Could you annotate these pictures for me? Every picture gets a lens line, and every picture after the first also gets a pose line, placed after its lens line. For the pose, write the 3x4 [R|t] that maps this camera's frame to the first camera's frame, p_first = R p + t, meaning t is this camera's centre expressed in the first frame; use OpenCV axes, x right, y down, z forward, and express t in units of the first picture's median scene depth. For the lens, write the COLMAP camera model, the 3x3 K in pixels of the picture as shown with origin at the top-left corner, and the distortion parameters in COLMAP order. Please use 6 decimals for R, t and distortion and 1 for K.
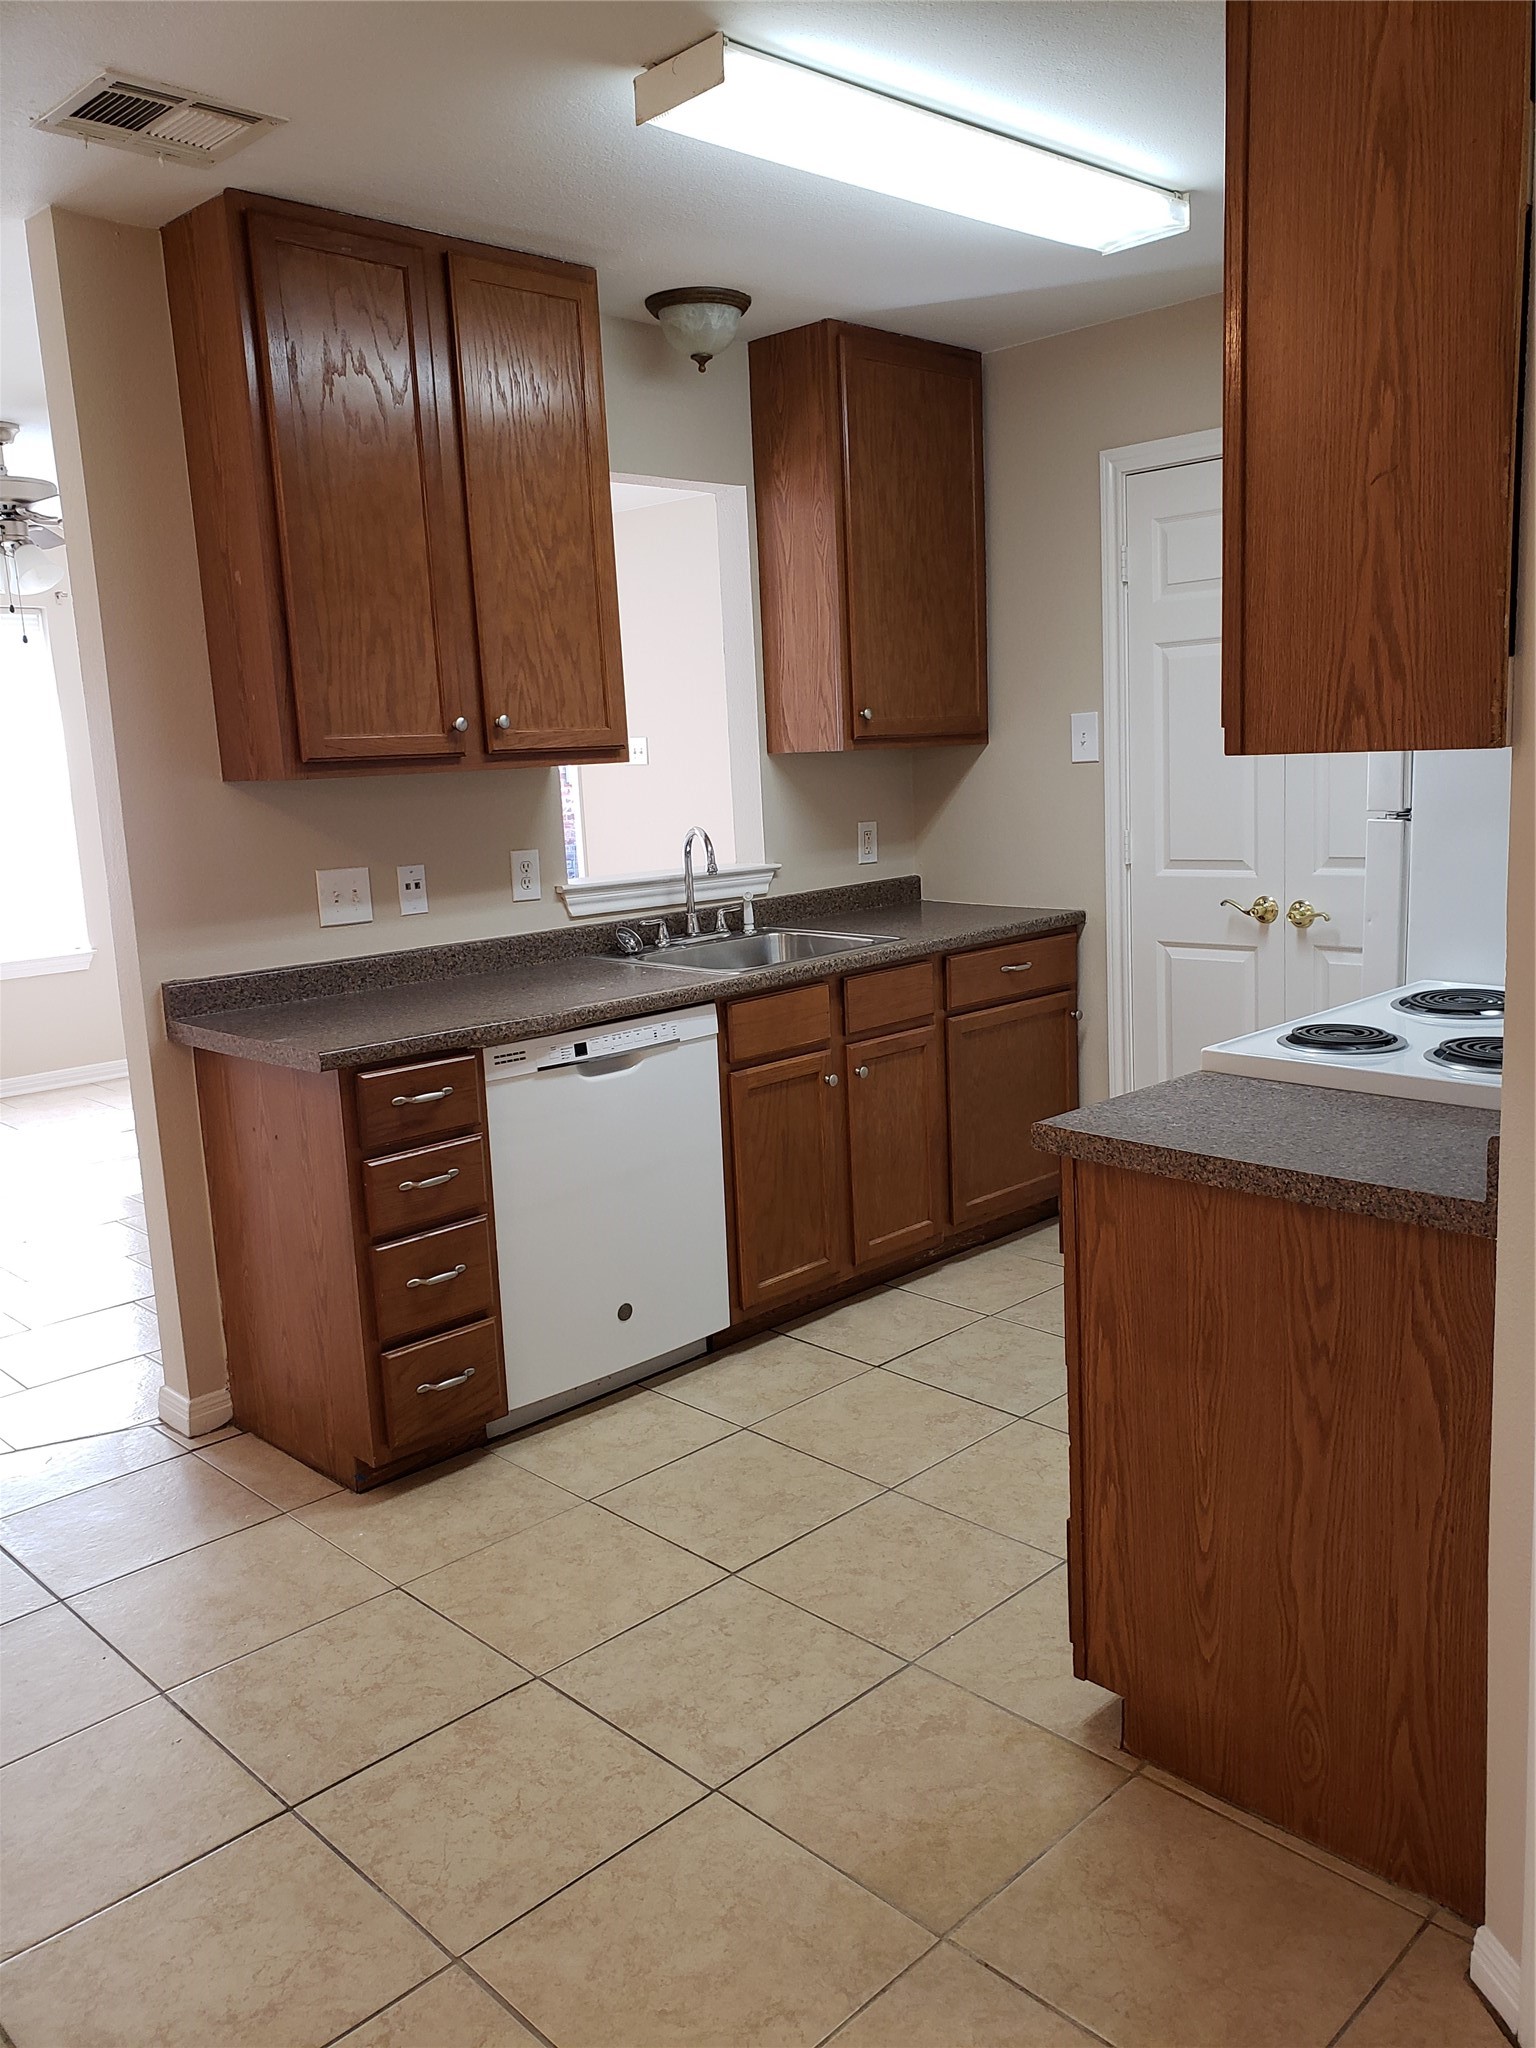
lens RADIAL K [[1592.0, 0, 824.5], [0, 1592.0, 998.5], [0, 0, 1]] dist [0.022324, -0.002286]
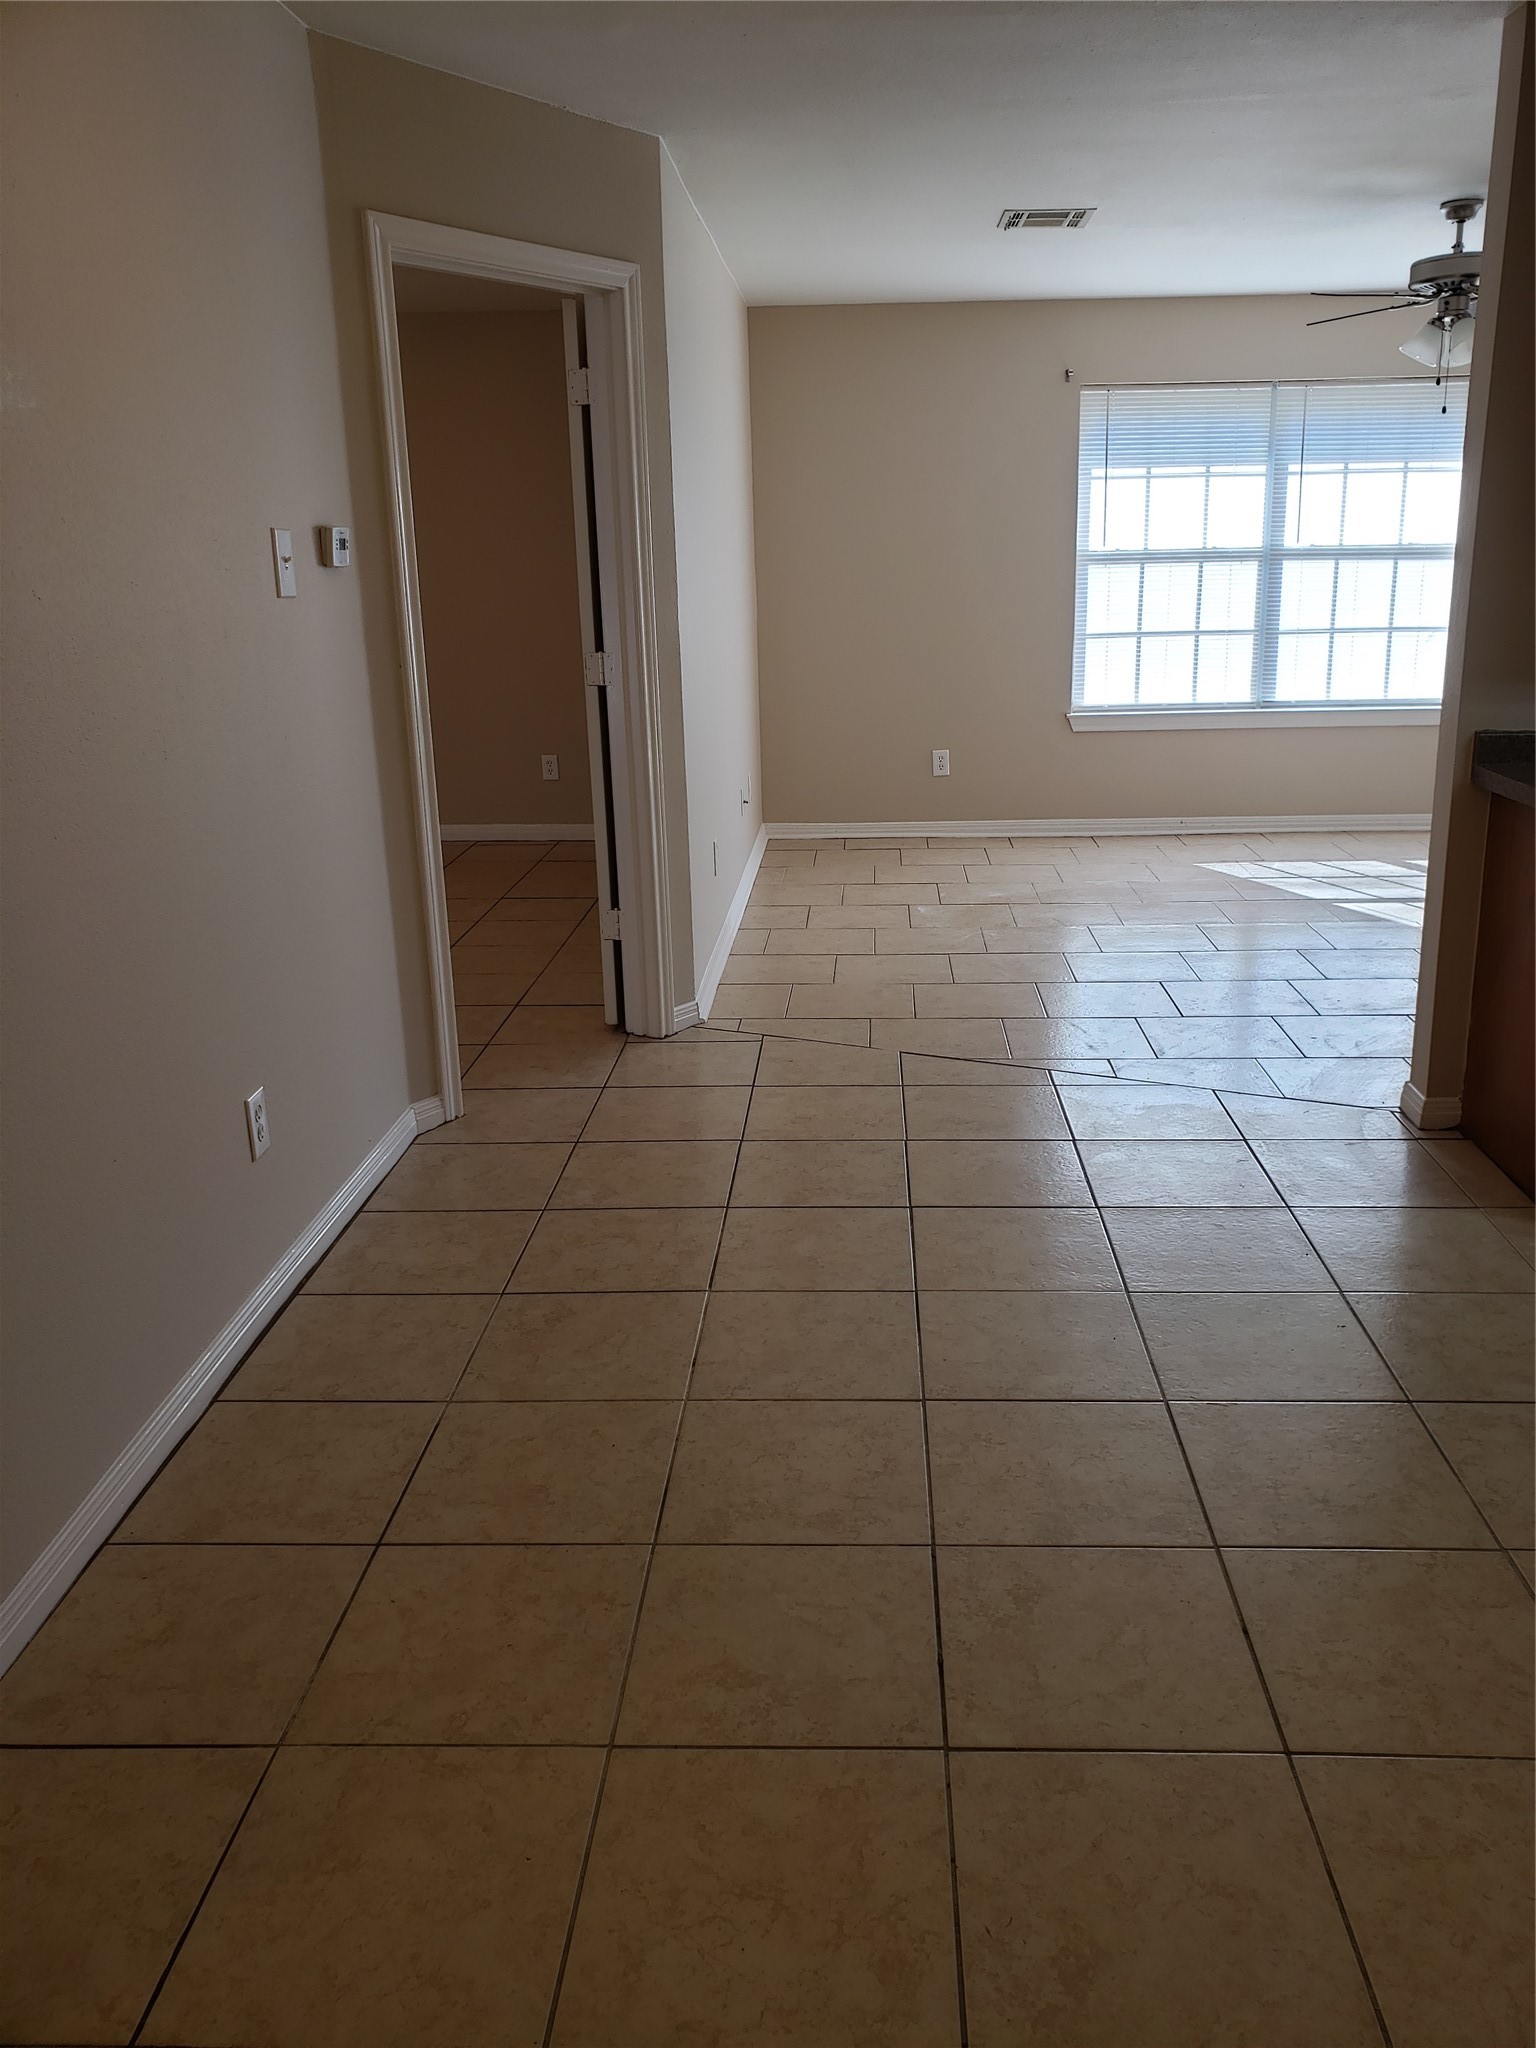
lens RADIAL K [[1592.0, 0, 824.5], [0, 1592.0, 998.5], [0, 0, 1]] dist [0.022324, -0.002286]
pose [[0.677410, 0.227440, -0.699562, 0.122554], [-0.129585, 0.973025, 0.190867, 0.022020], [0.724102, -0.038642, 0.688610, -0.129488]]
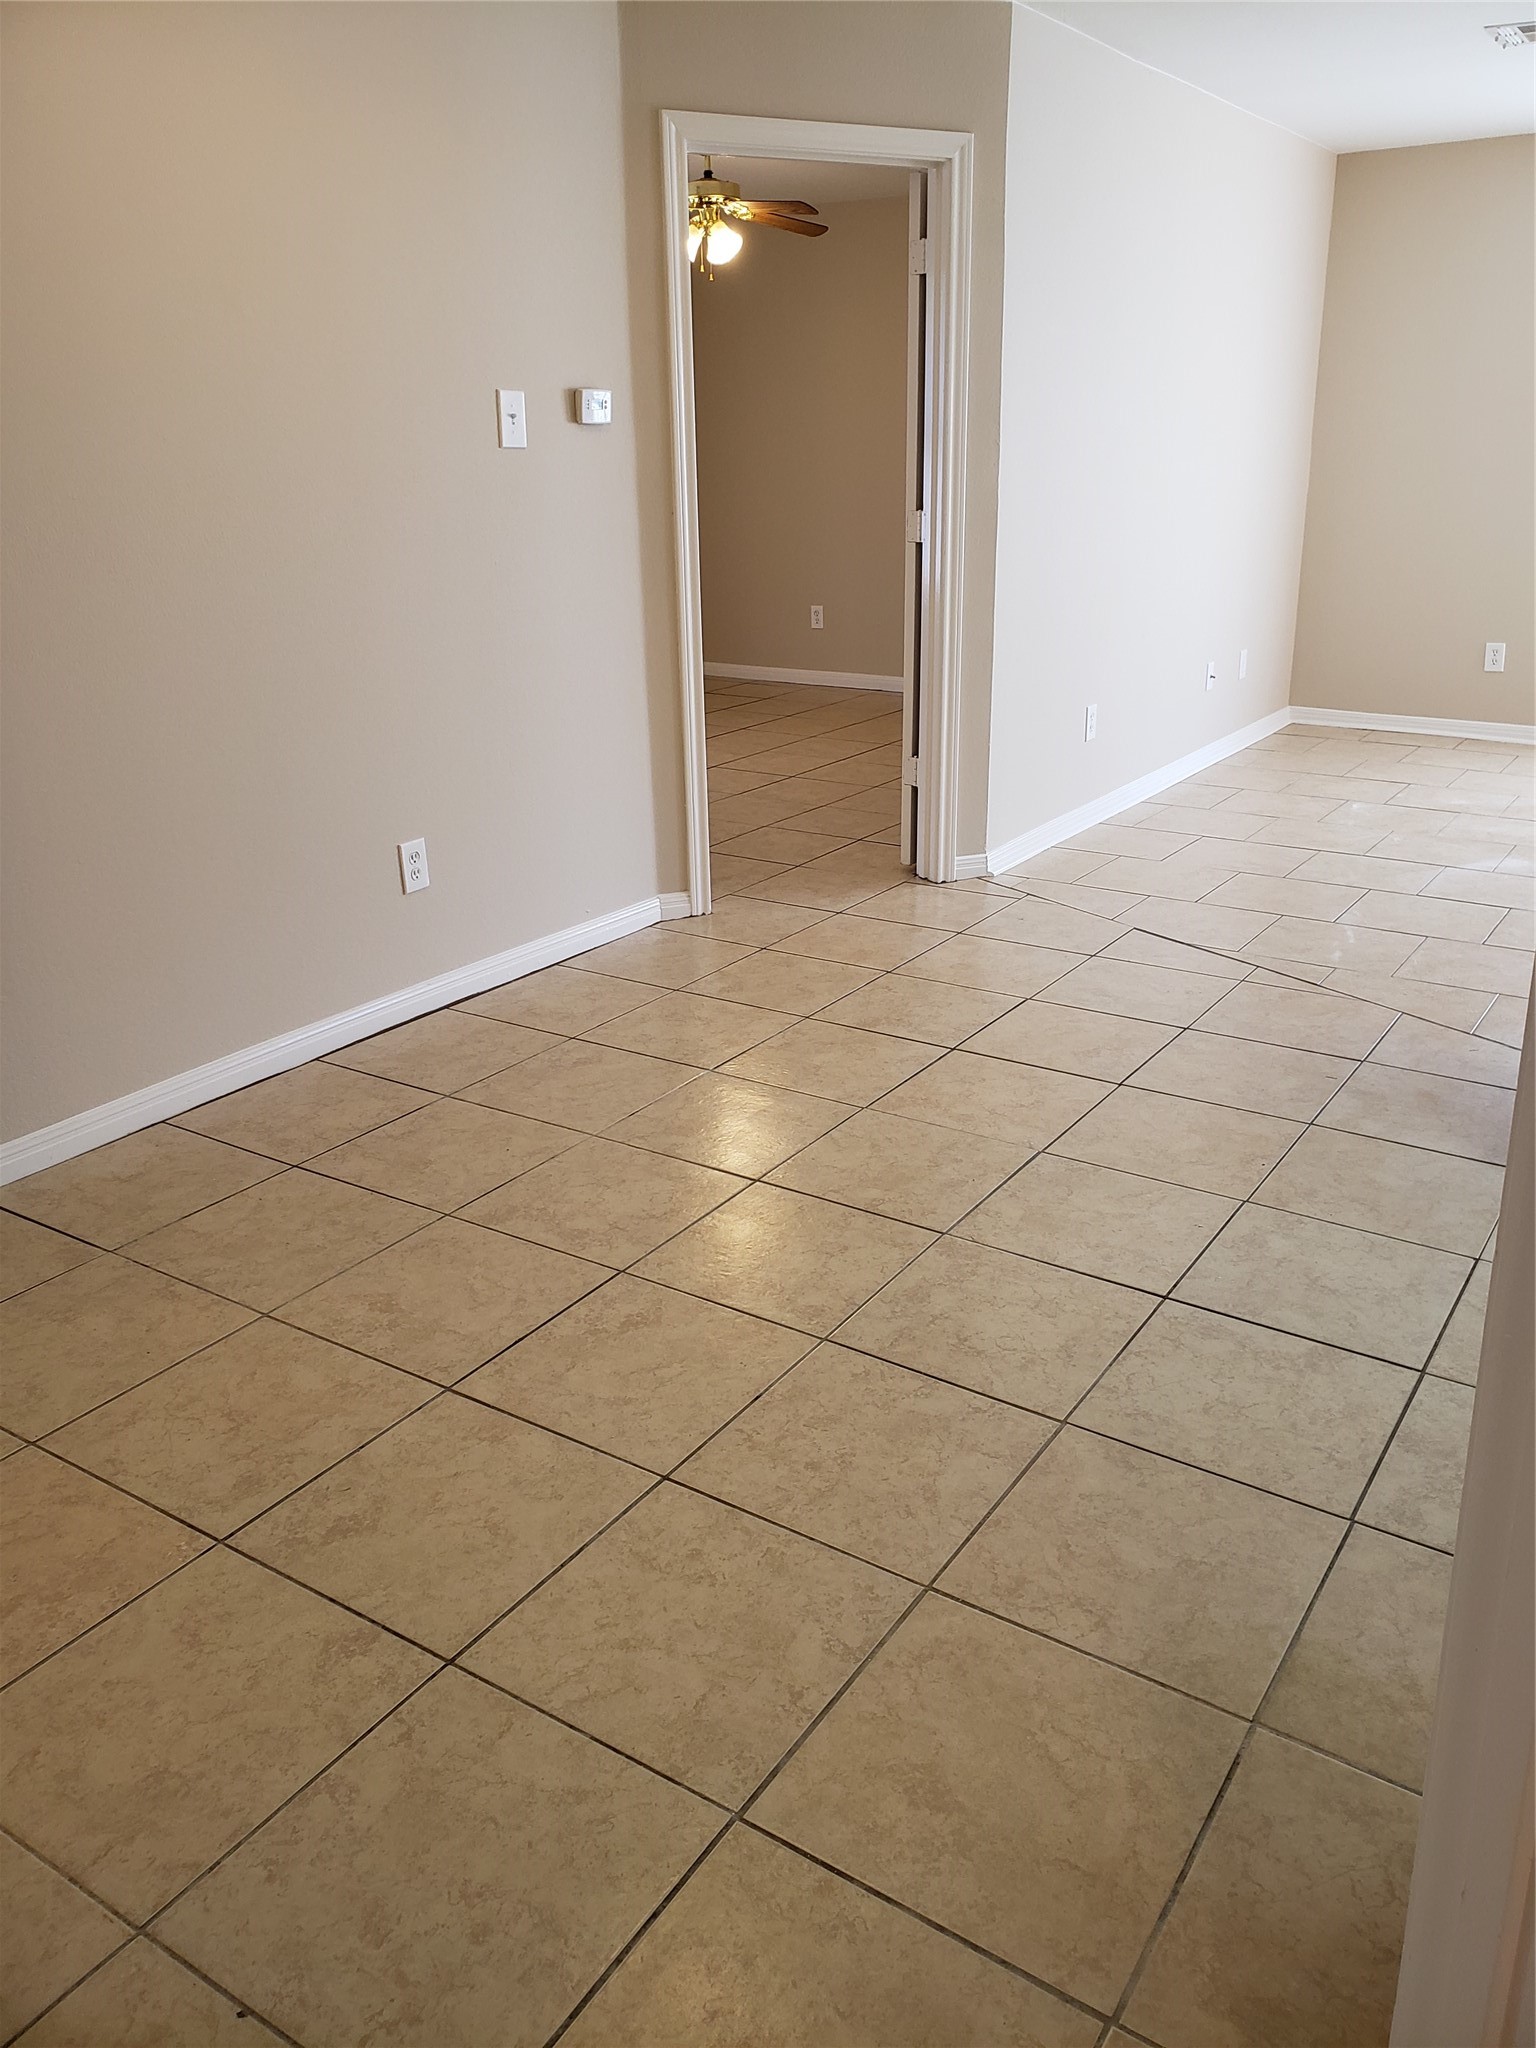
lens RADIAL K [[1581.6, 0, 841.6], [0, 1581.6, 990.6], [0, 0, 1]] dist [0.143641, -0.277290]
pose [[0.212102, 0.357722, -0.909422, 0.512174], [-0.163220, 0.930491, 0.327943, -0.056278], [0.963521, 0.078878, 0.255746, 0.351348]]
